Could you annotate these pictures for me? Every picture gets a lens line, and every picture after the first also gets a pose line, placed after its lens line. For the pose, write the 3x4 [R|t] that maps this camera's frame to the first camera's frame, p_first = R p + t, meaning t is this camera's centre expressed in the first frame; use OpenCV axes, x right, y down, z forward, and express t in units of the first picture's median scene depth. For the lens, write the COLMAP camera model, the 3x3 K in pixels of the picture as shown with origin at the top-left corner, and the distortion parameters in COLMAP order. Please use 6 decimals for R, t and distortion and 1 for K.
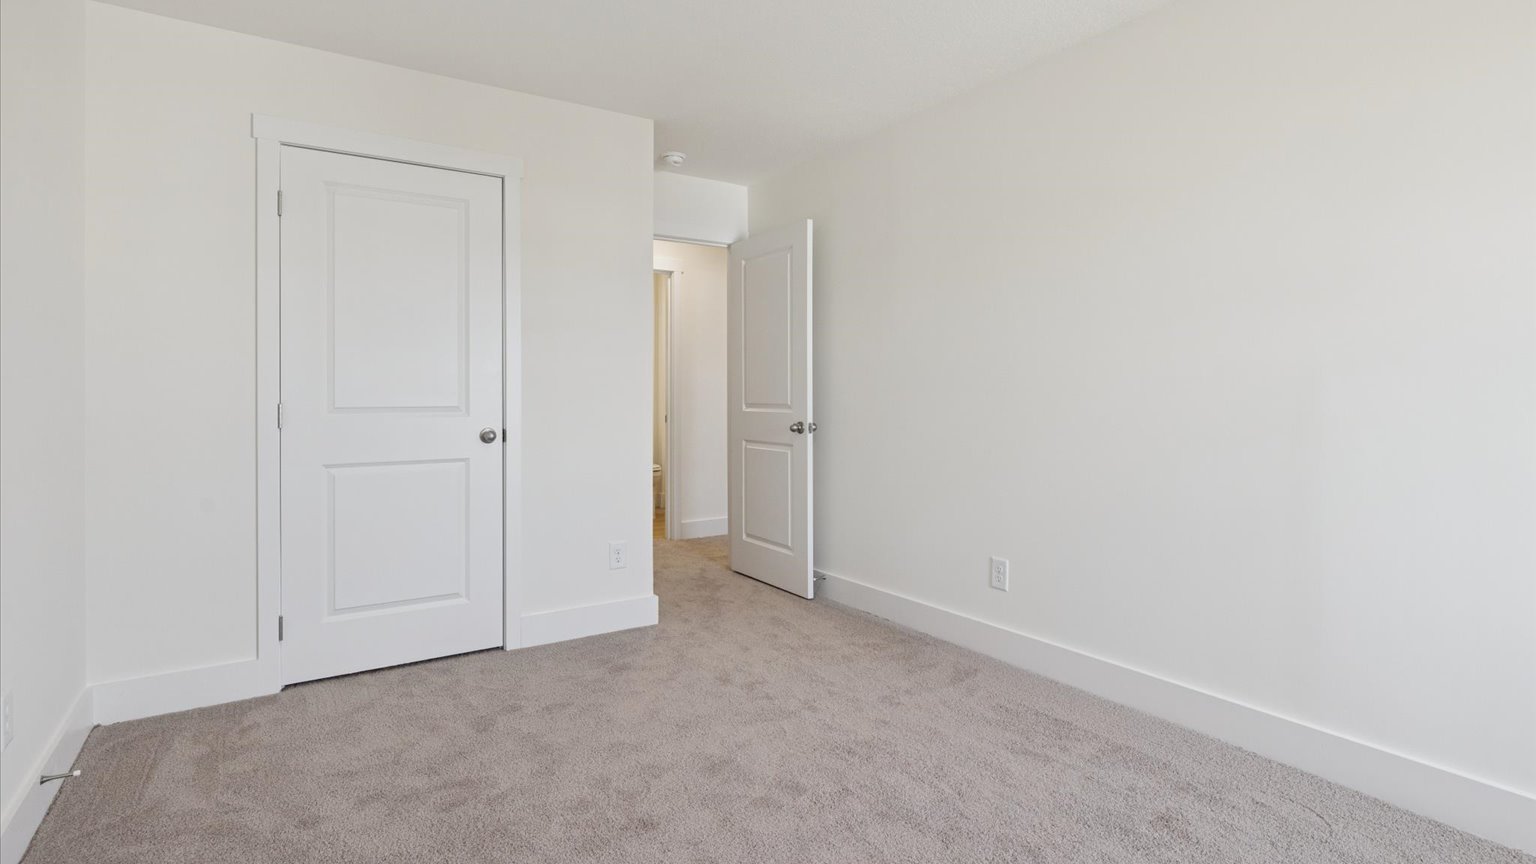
lens RADIAL K [[746.1, 0, 766.2], [0, 746.1, 394.3], [0, 0, 1]] dist [-0.000645, 0.000007]
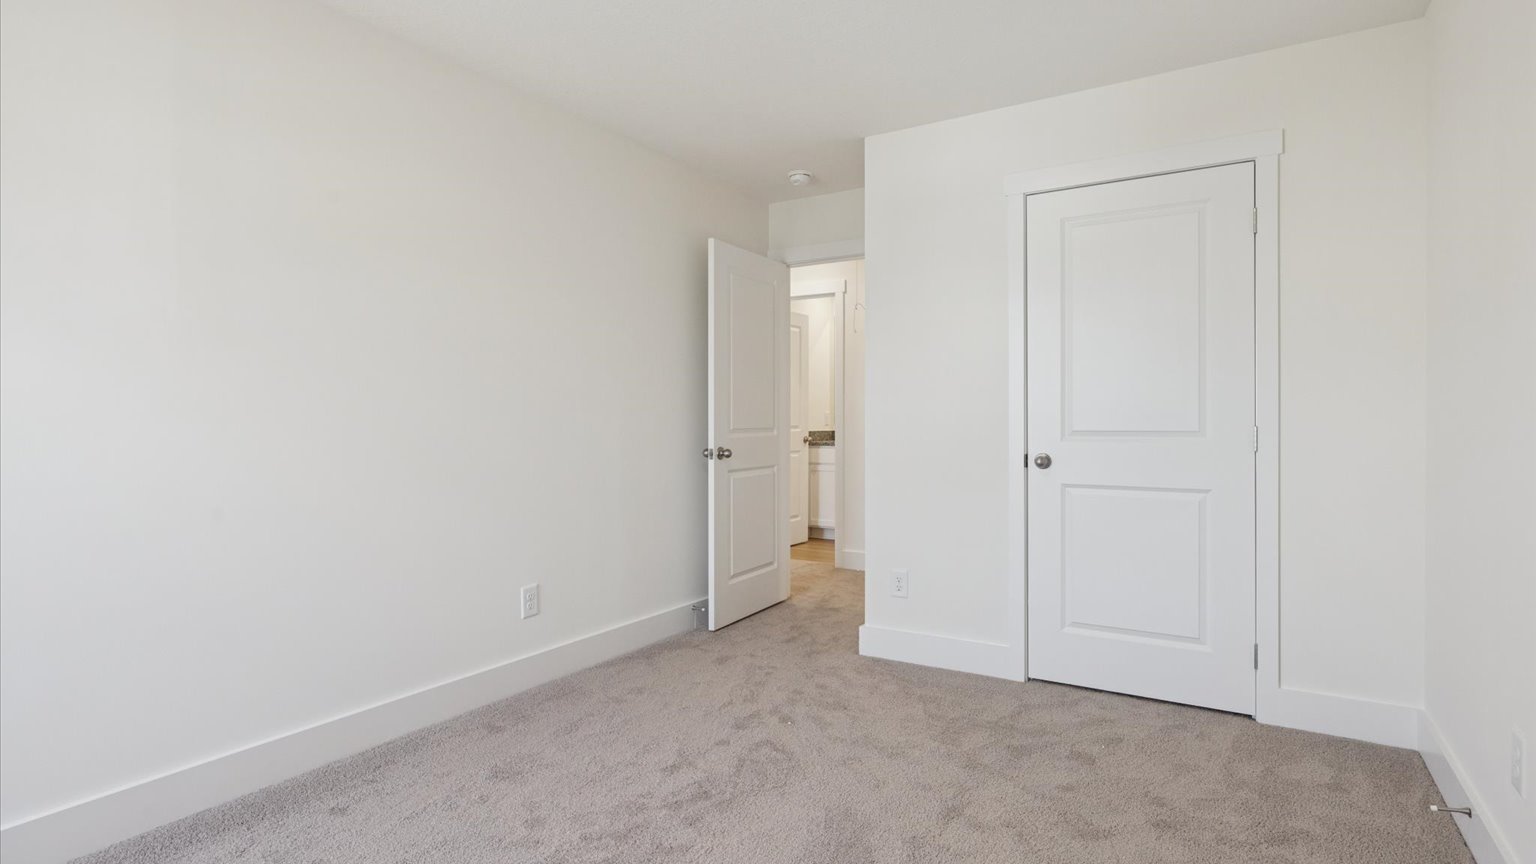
lens RADIAL K [[770.5, 0, 768.0], [0, 770.5, 432.0], [0, 0, 1]] dist [-0.000392, 0.000364]
pose [[0.425354, 0.015832, -0.904889, 0.252772], [0.000103, 0.999846, 0.017541, 0.000313], [0.905027, -0.007554, 0.425286, 0.167207]]
